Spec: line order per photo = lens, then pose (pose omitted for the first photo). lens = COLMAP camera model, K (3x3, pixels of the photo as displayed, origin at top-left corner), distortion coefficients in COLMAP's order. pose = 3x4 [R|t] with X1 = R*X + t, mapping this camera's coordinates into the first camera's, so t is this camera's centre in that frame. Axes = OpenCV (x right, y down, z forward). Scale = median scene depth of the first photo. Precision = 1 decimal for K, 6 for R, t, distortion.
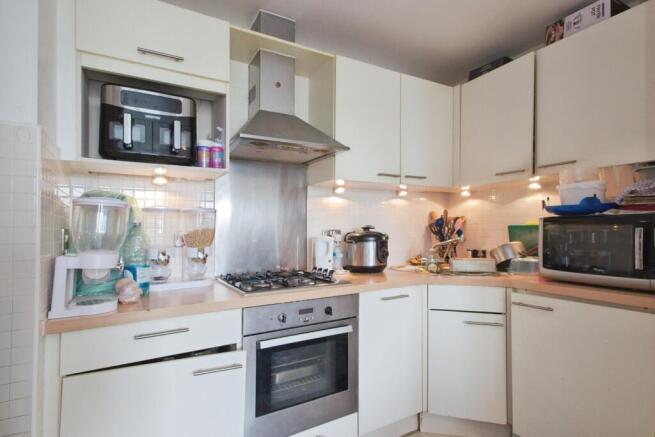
lens RADIAL K [[332.4, 0, 313.9], [0, 332.4, 218.3], [0, 0, 1]] dist [0.013413, 0.000203]
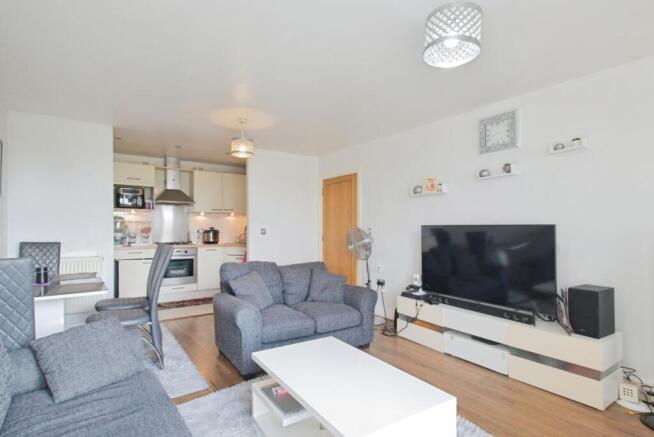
lens RADIAL K [[332.4, 0, 325.8], [0, 332.4, 232.2], [0, 0, 1]] dist [-0.000004, 0.000012]
pose [[0.994154, 0.010291, 0.107483, 0.997278], [-0.014072, 0.999306, 0.034475, -0.053479], [-0.107054, -0.035786, 0.993609, -2.281400]]
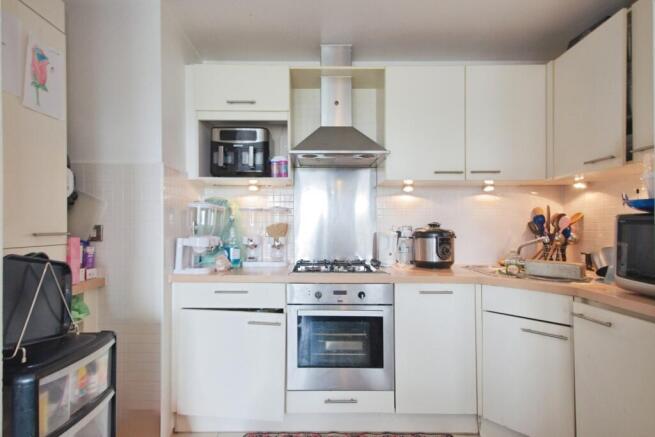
lens RADIAL K [[328.8, 0, 319.0], [0, 328.8, 219.6], [0, 0, 1]] dist [0.000442, 0.000165]
pose [[0.867937, 0.007328, -0.496621, 0.440026], [0.000198, 0.999886, 0.015100, -0.002575], [0.496675, -0.013204, 0.867836, -0.058081]]
